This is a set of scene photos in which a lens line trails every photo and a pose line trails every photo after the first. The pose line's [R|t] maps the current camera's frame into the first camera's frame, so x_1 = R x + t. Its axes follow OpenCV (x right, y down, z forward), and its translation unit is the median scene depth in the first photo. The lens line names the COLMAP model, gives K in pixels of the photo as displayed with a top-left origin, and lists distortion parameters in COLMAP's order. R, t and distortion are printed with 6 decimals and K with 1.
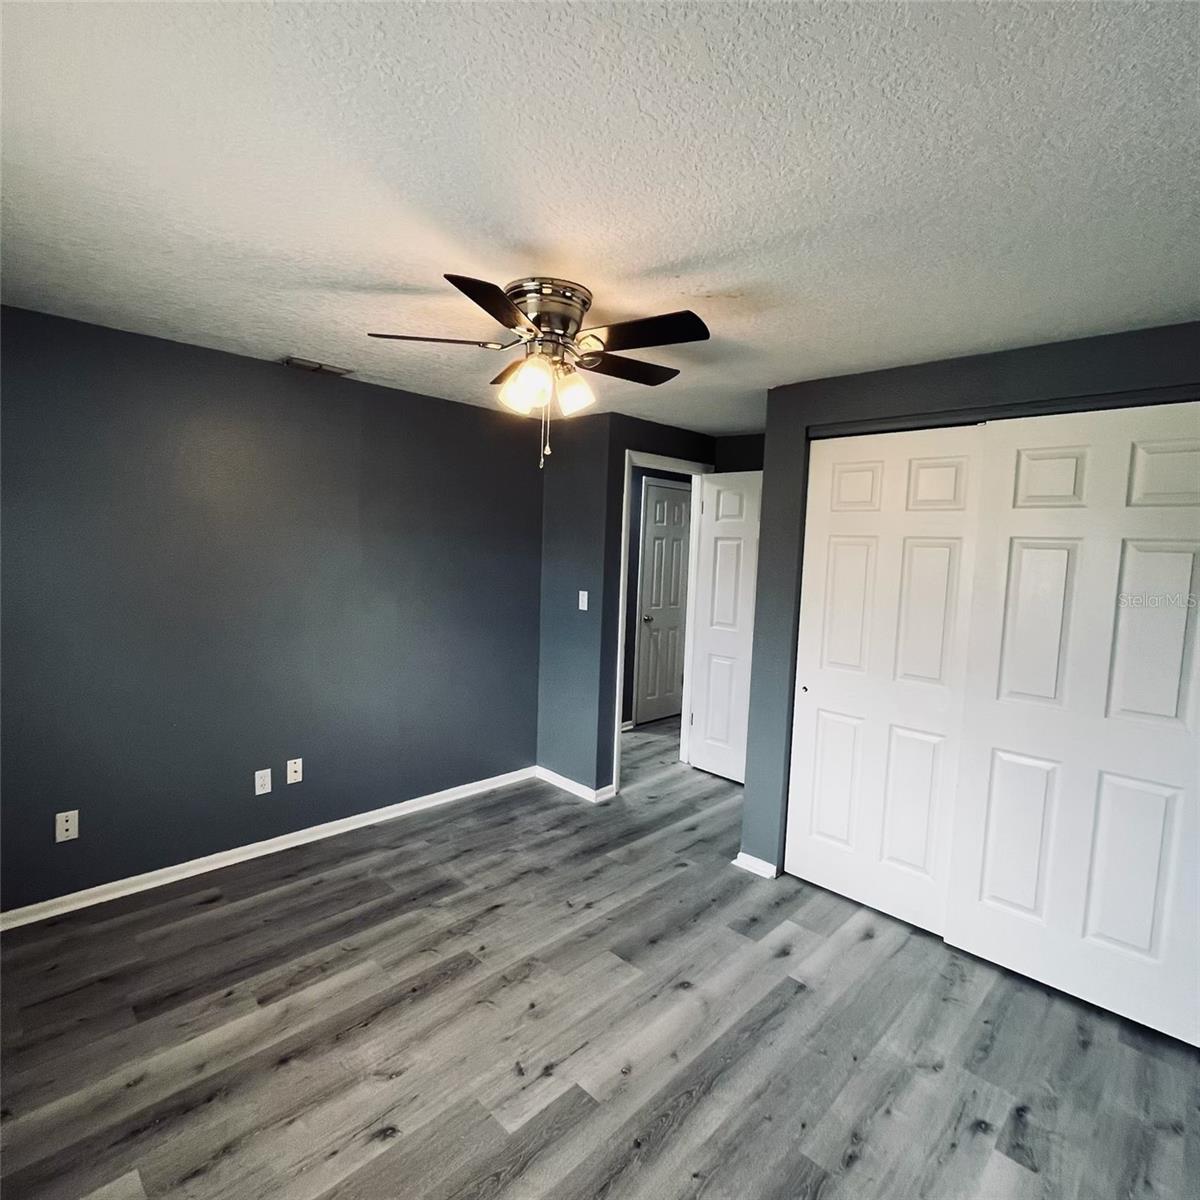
lens RADIAL K [[649.2, 0, 599.5], [0, 649.2, 598.7], [0, 0, 1]] dist [-0.002498, 0.001019]
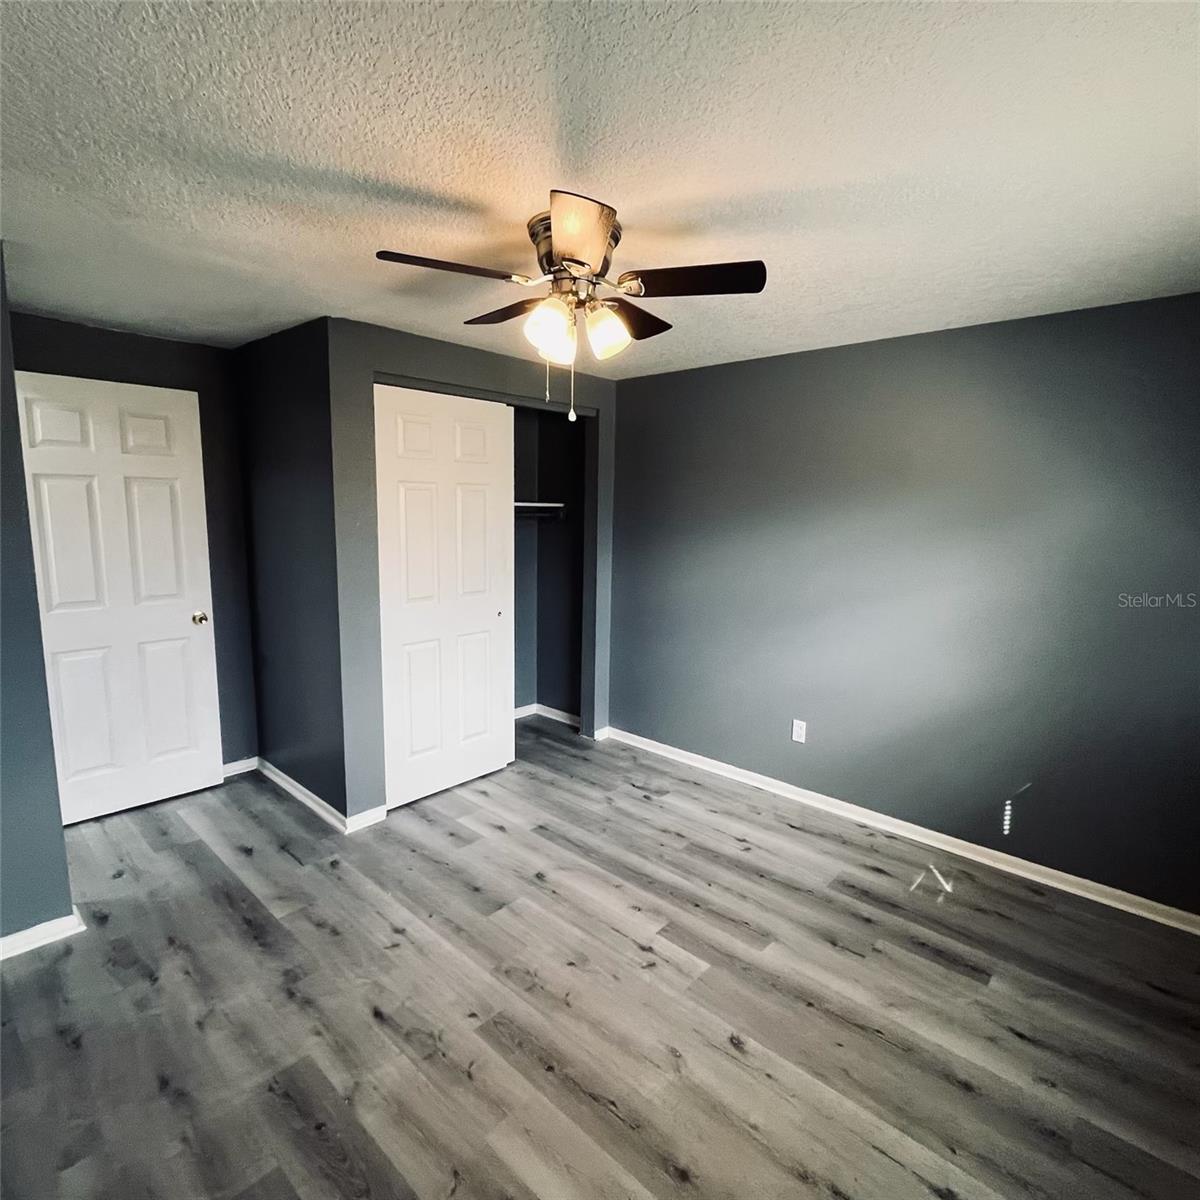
lens RADIAL K [[649.3, 0, 597.8], [0, 649.3, 598.7], [0, 0, 1]] dist [-0.001223, 0.001099]
pose [[-0.035715, -0.178310, 0.983326, -0.931374], [0.061834, 0.981674, 0.180256, -0.102290], [-0.997447, 0.067241, -0.024035, 0.882724]]
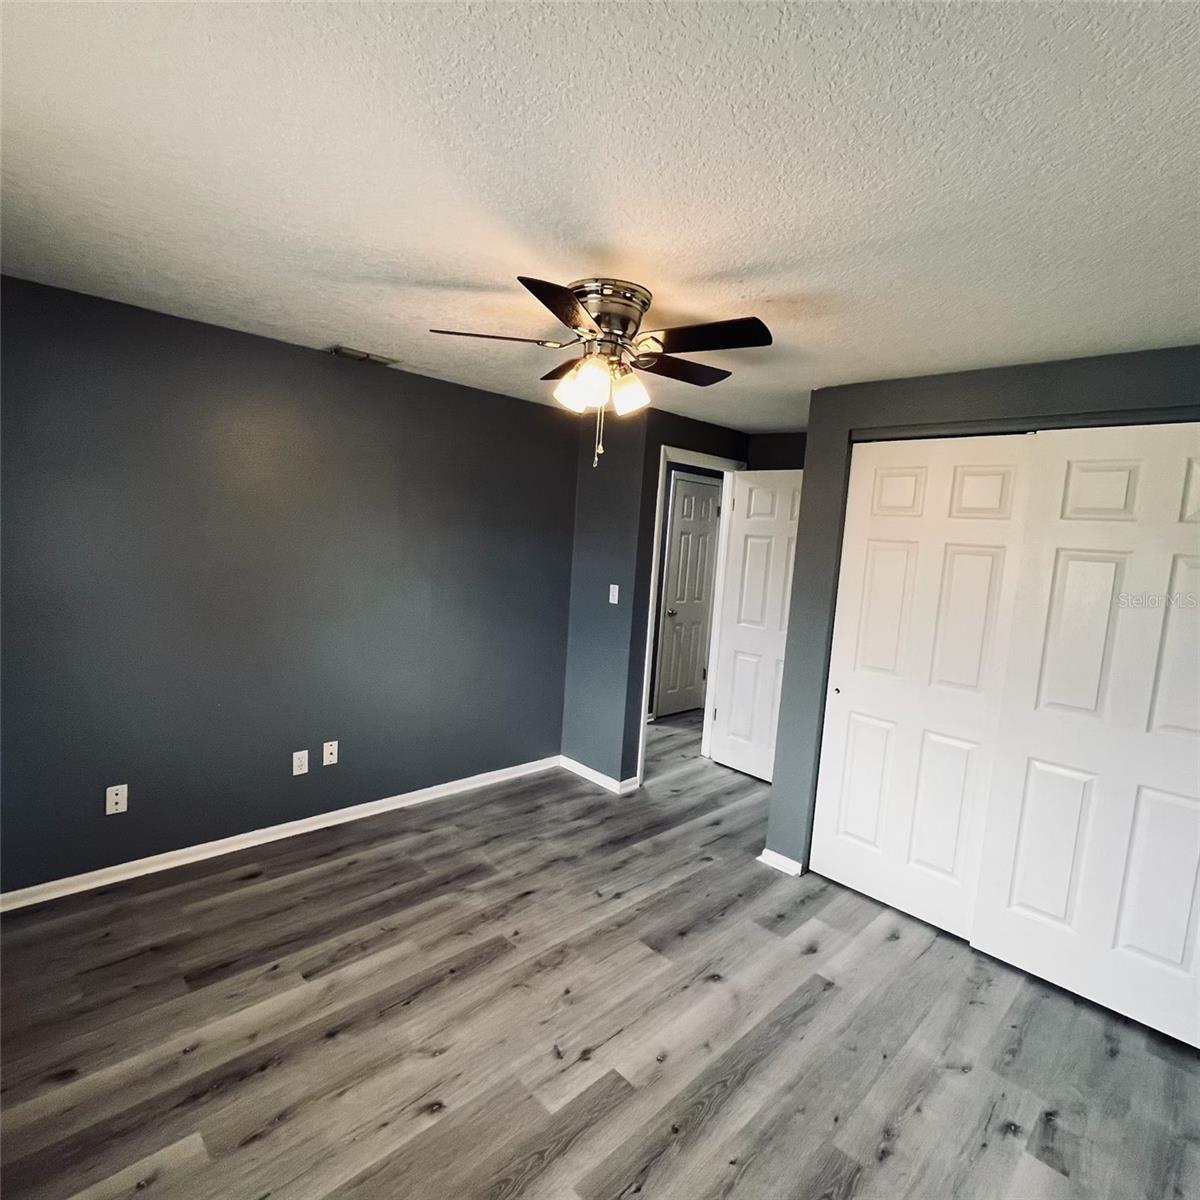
lens RADIAL K [[649.3, 0, 597.8], [0, 649.3, 598.7], [0, 0, 1]] dist [-0.001223, 0.001099]
pose [[0.999330, 0.031923, -0.017879, -0.053143], [-0.031605, 0.999342, 0.017768, -0.012341], [0.018435, -0.017191, 0.999682, -0.014258]]
